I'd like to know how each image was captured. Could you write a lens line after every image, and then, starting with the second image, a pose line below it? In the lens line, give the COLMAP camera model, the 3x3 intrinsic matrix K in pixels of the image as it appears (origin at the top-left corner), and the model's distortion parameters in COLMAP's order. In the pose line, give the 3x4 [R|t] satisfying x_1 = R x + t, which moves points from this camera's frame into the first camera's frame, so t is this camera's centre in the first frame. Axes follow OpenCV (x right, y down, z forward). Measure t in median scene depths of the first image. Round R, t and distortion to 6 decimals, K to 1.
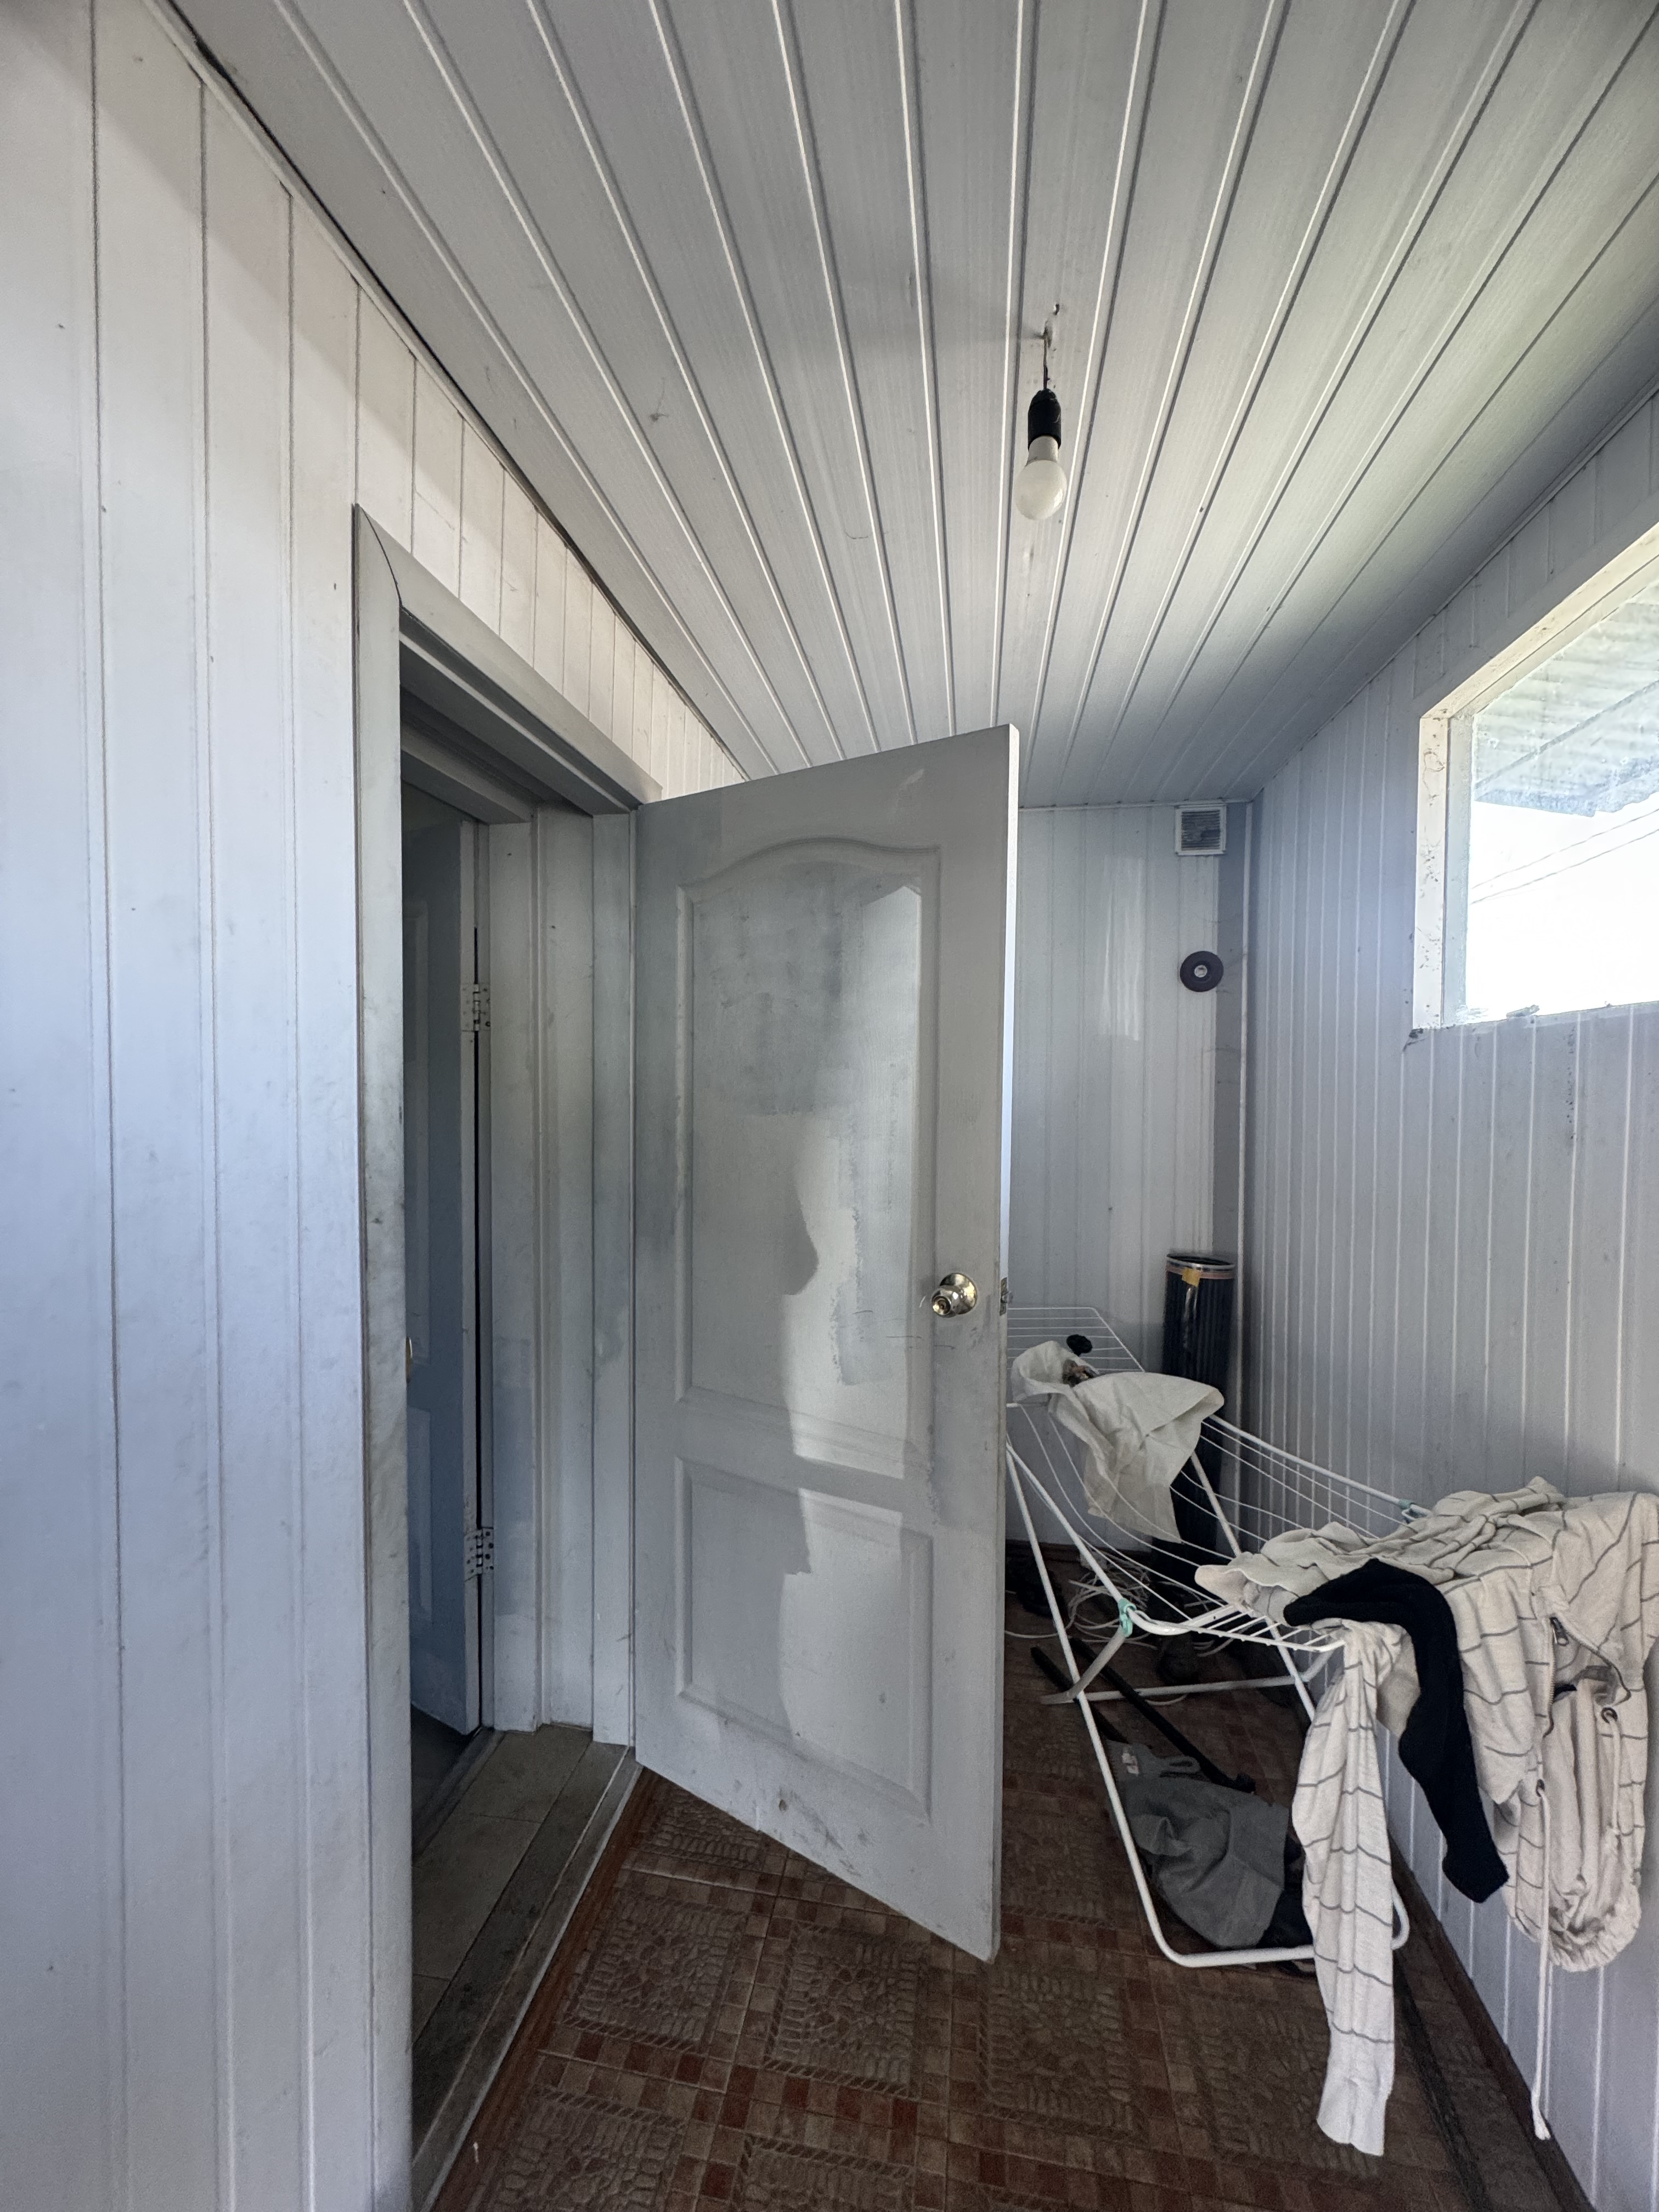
lens RADIAL K [[886.3, 0, 831.1], [0, 886.3, 1105.8], [0, 0, 1]] dist [0.001544, 0.000408]
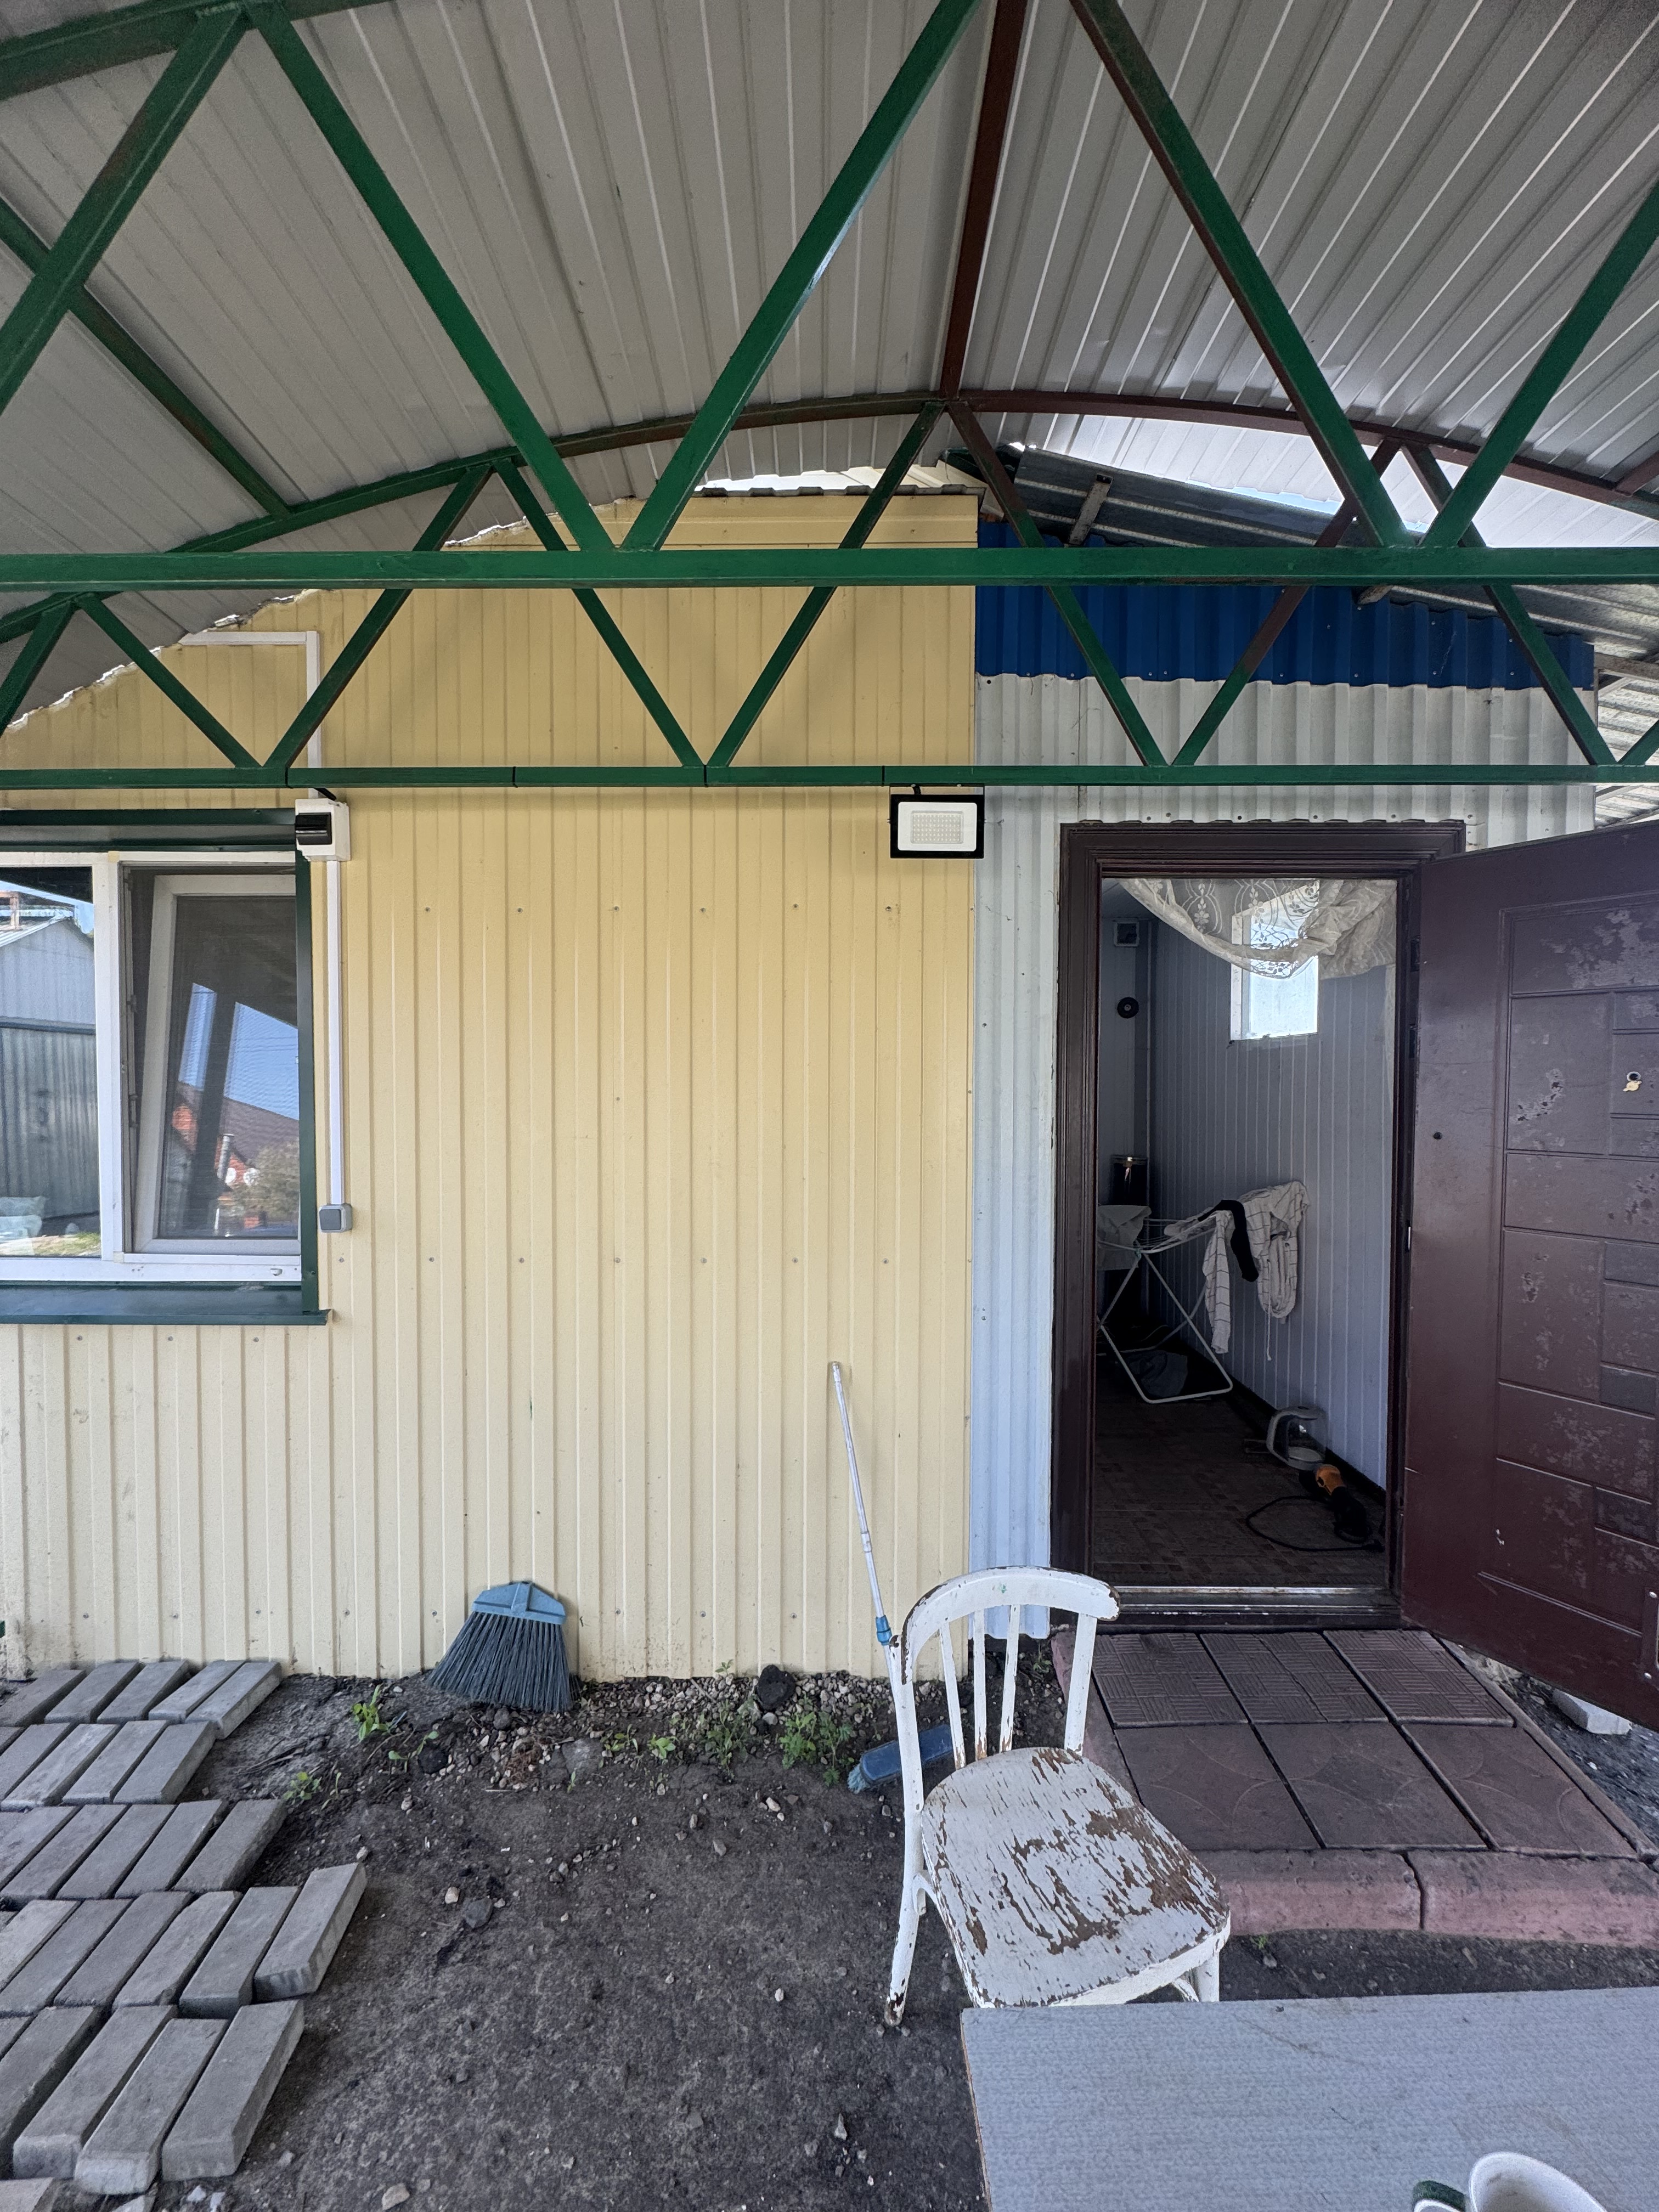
lens RADIAL K [[886.3, 0, 831.1], [0, 886.3, 1105.8], [0, 0, 1]] dist [0.001544, 0.000408]
pose [[0.986584, -0.007993, 0.163056, -1.047097], [0.007903, 0.999968, 0.001202, 0.104662], [-0.163060, 0.000103, 0.986616, -1.551087]]
